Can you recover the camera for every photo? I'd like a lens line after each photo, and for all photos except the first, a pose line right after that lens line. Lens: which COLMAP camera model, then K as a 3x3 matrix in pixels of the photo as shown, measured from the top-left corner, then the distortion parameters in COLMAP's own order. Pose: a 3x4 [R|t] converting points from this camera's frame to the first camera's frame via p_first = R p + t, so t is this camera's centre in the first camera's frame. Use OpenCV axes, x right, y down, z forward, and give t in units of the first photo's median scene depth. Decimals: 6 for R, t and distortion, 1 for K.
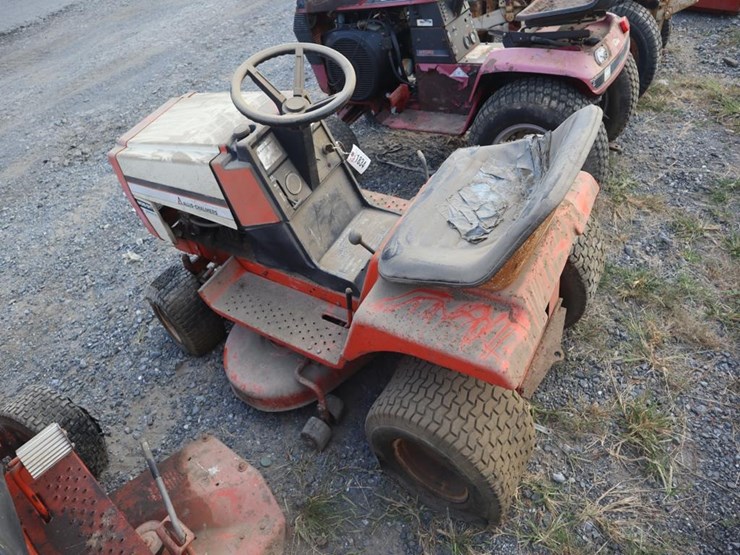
lens RADIAL K [[484.2, 0, 371.1], [0, 484.2, 276.5], [0, 0, 1]] dist [-0.101218, 0.046929]
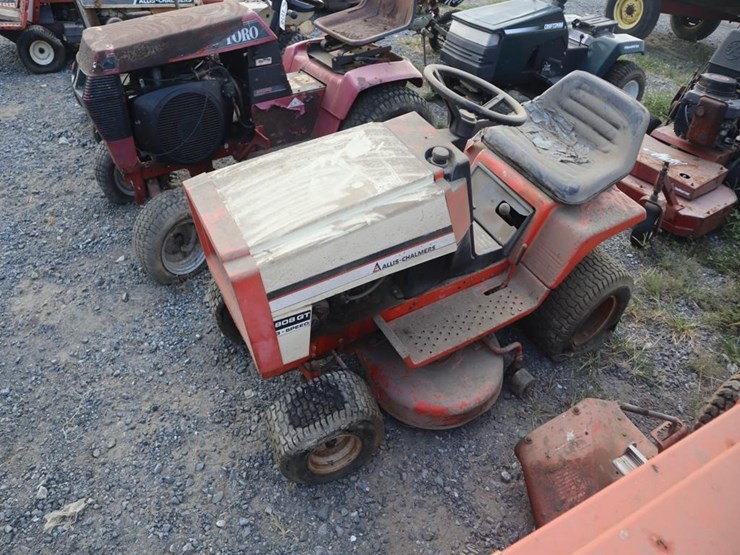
lens RADIAL K [[473.1, 0, 369.4], [0, 473.1, 286.2], [0, 0, 1]] dist [-0.101422, 0.045595]
pose [[0.418323, -0.474590, 0.774448, -0.946105], [0.526773, 0.821363, 0.218801, -0.284842], [-0.739944, 0.316429, 0.593596, 0.472449]]
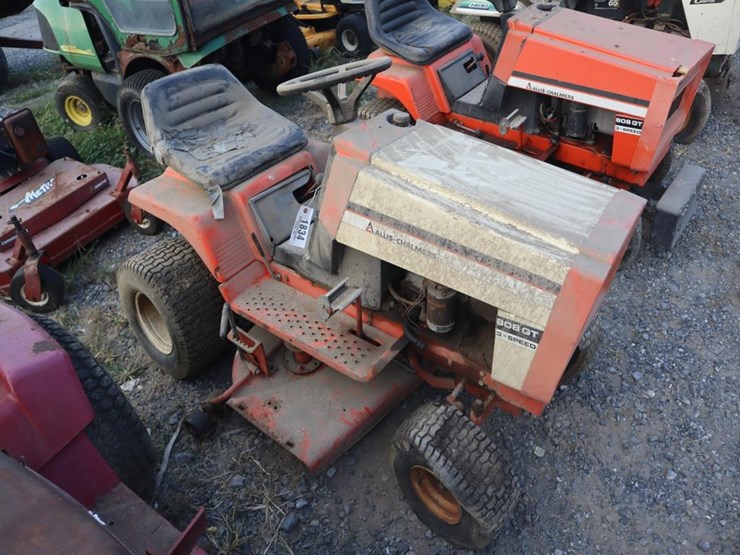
lens RADIAL K [[483.3, 0, 374.5], [0, 483.3, 275.5], [0, 0, 1]] dist [-0.109971, 0.050798]
pose [[-0.965100, 0.164558, 0.203720, -0.286236], [0.212341, 0.036427, 0.976516, -0.981911], [0.153273, 0.985694, -0.070098, 1.064882]]
